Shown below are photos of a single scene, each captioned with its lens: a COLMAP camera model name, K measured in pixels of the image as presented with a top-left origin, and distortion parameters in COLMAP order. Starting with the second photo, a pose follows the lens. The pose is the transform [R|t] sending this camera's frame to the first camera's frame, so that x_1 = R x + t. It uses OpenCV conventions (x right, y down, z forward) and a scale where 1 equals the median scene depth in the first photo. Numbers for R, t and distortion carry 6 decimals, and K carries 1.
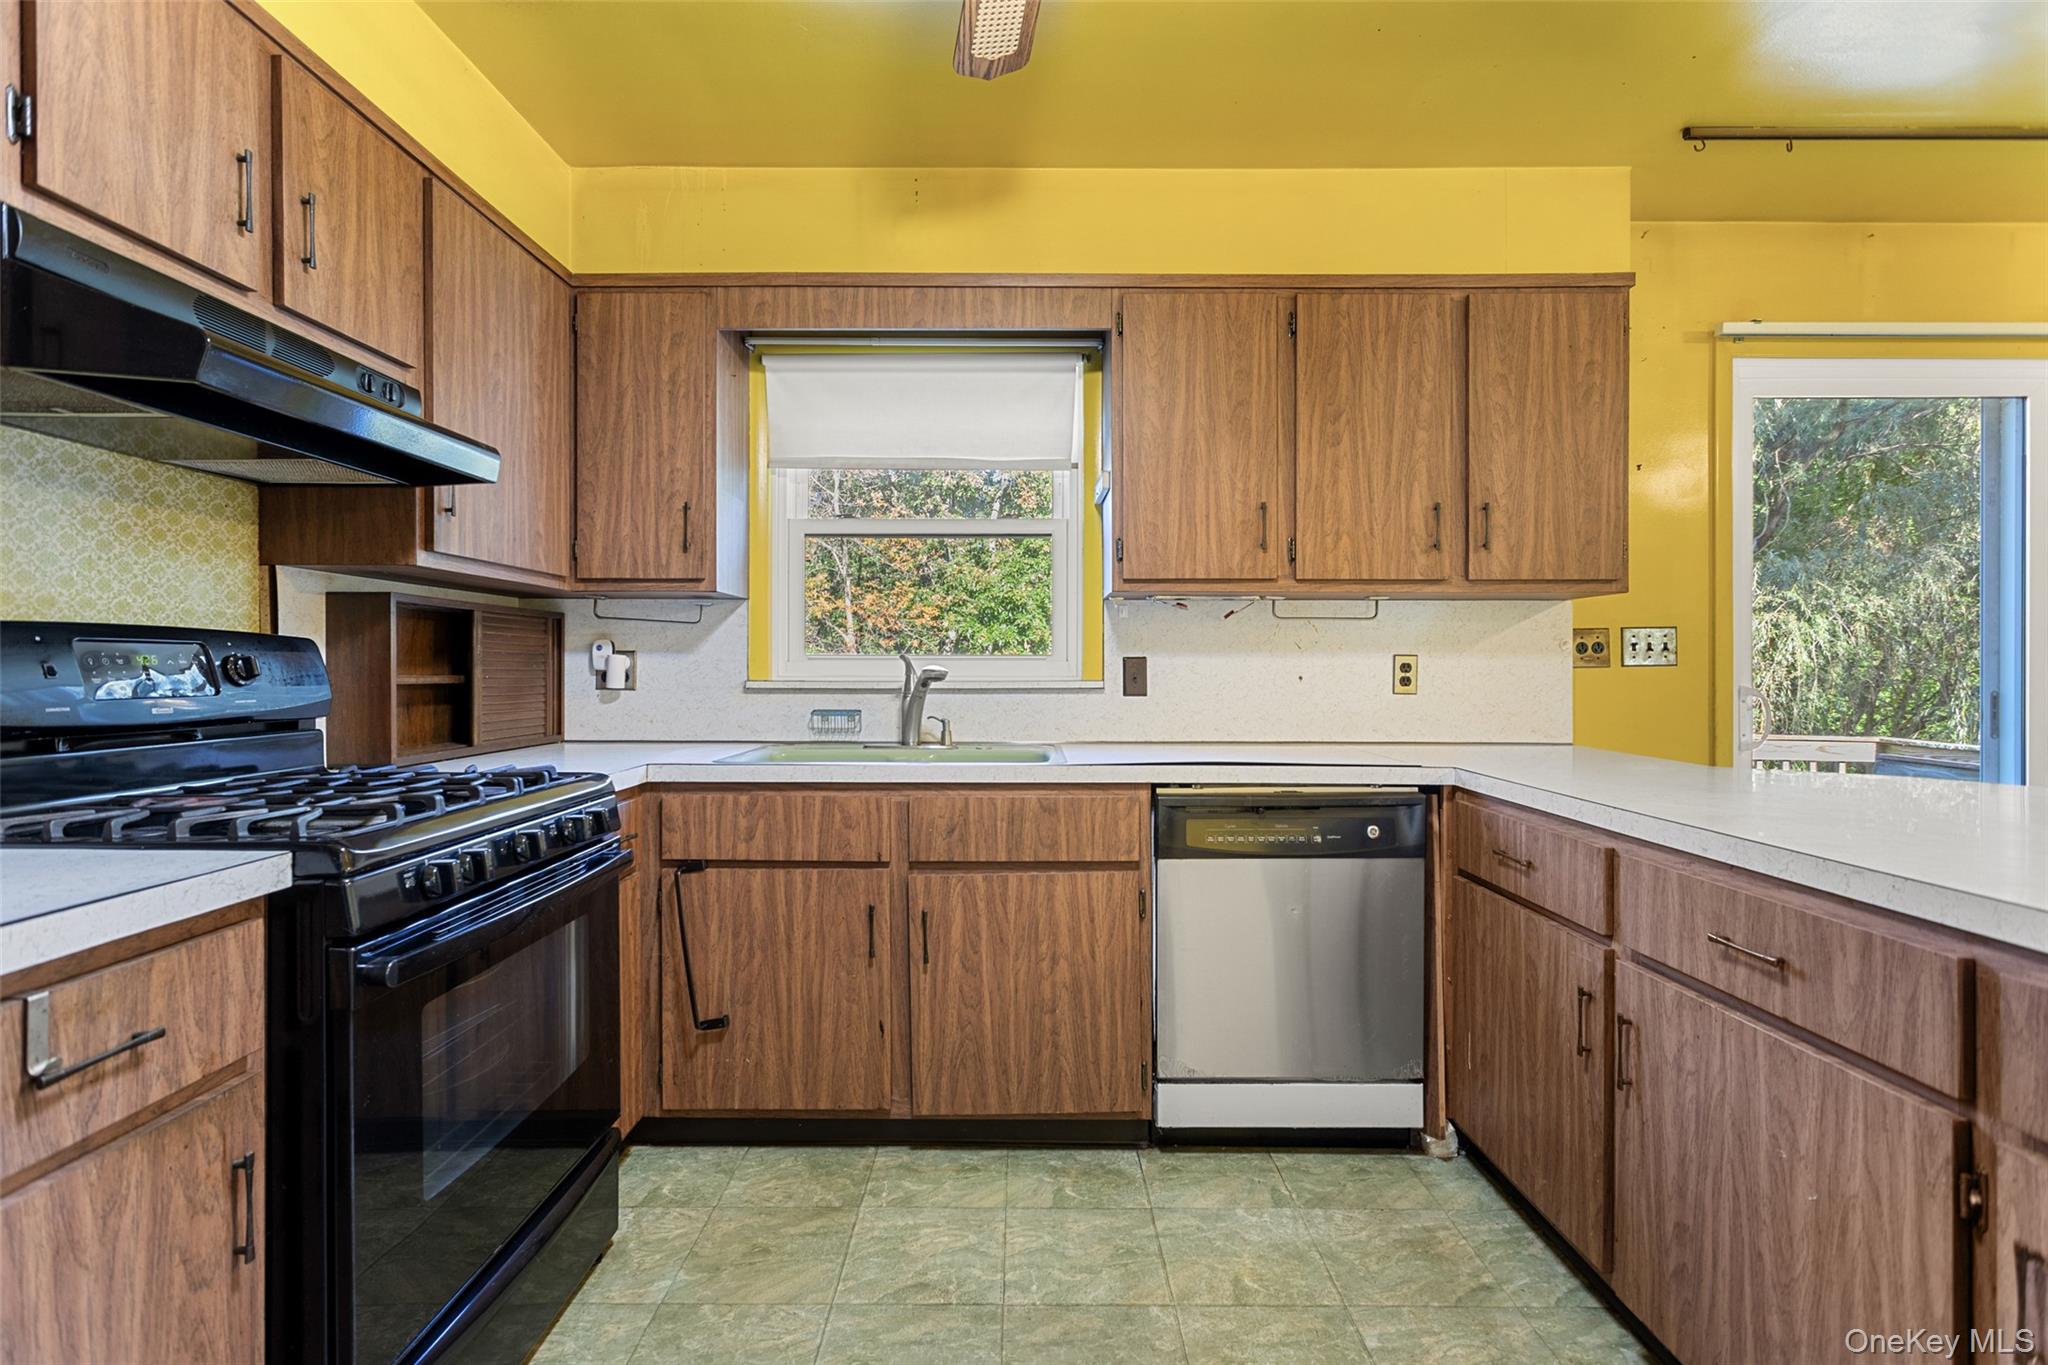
lens RADIAL K [[971.0, 0, 1011.9], [0, 971.0, 669.8], [0, 0, 1]] dist [0.003849, -0.000093]
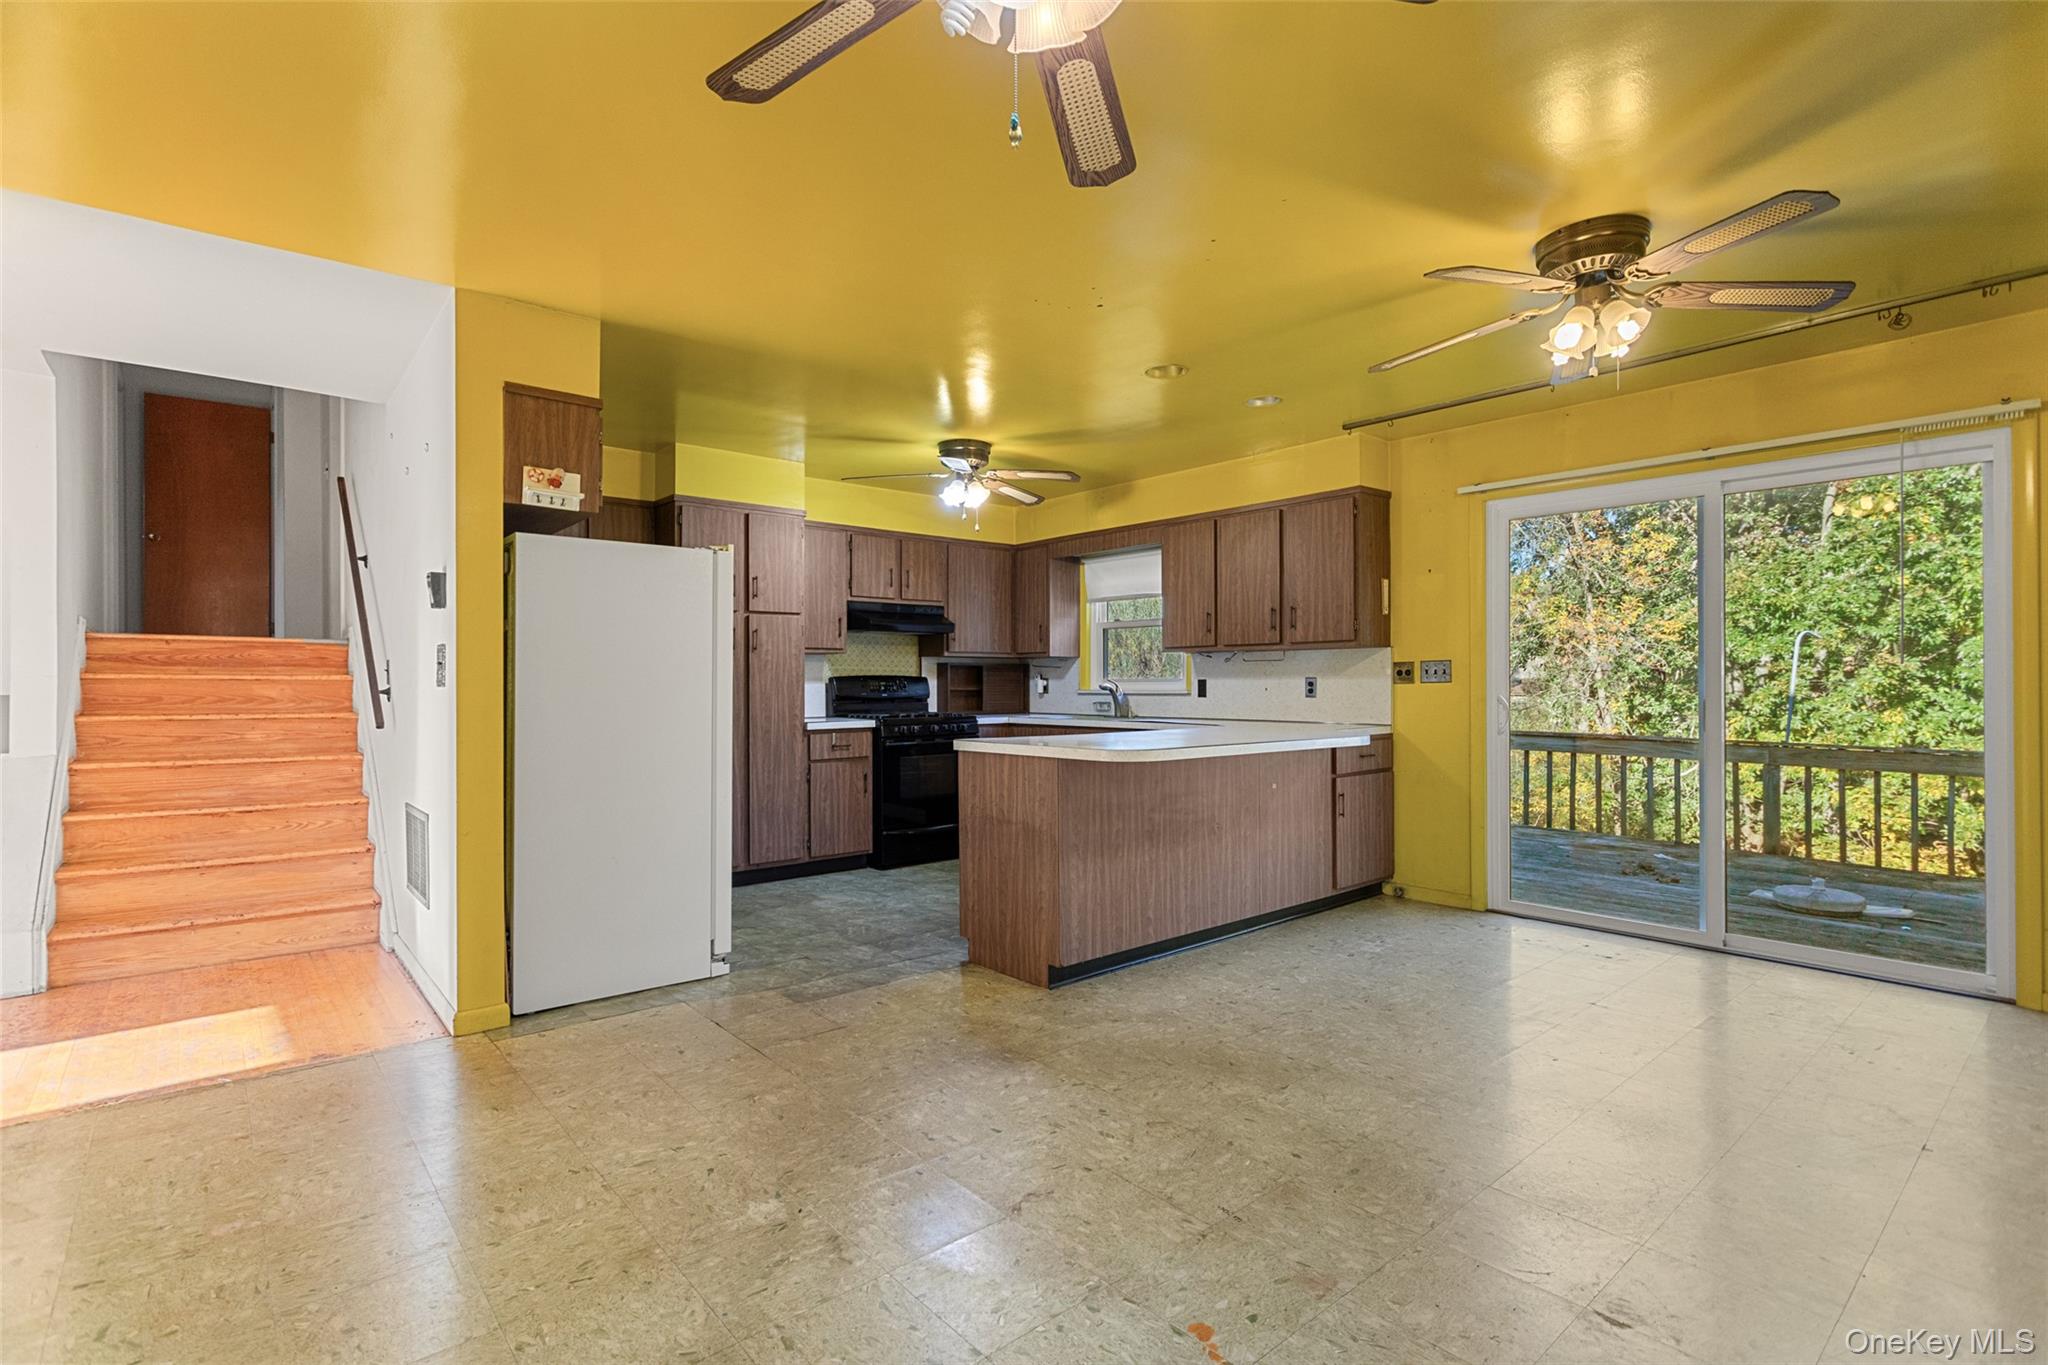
lens RADIAL K [[971.0, 0, 990.7], [0, 971.0, 689.0], [0, 0, 1]] dist [0.003849, -0.000093]
pose [[0.634678, 0.000131, -0.772777, 1.675019], [0.001196, 0.999999, 0.001151, 0.005483], [0.772776, -0.001655, 0.634677, -0.835383]]
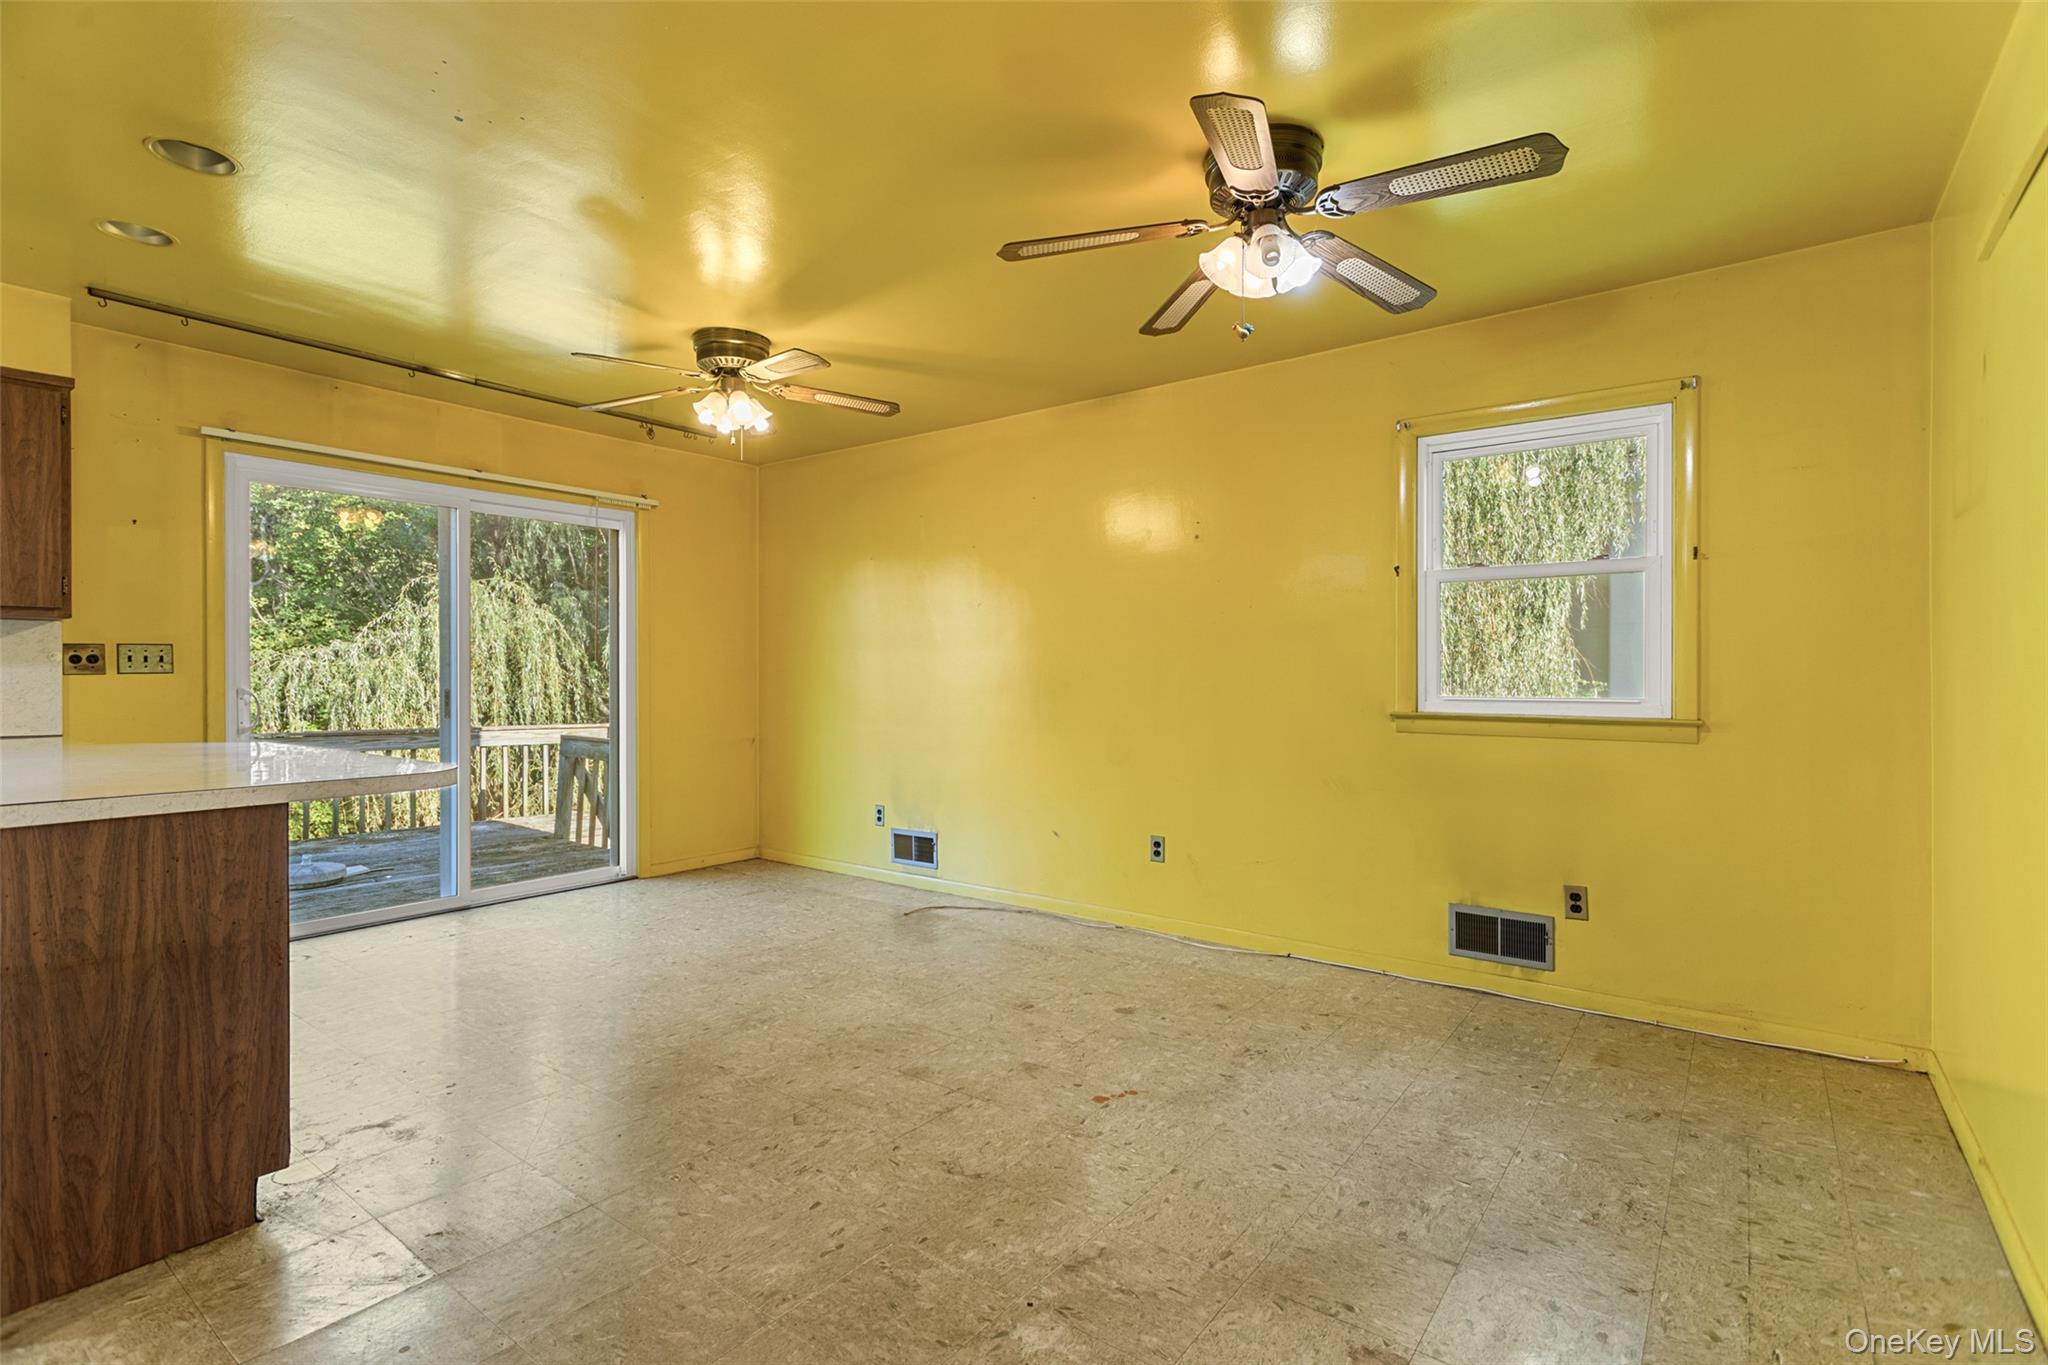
lens RADIAL K [[971.0, 0, 1037.6], [0, 971.0, 682.9], [0, 0, 1]] dist [0.003849, -0.000093]
pose [[0.590300, -0.007312, 0.807151, 0.333597], [0.002431, 0.999971, 0.007281, 0.002883], [-0.807180, -0.002336, 0.590300, -0.848576]]
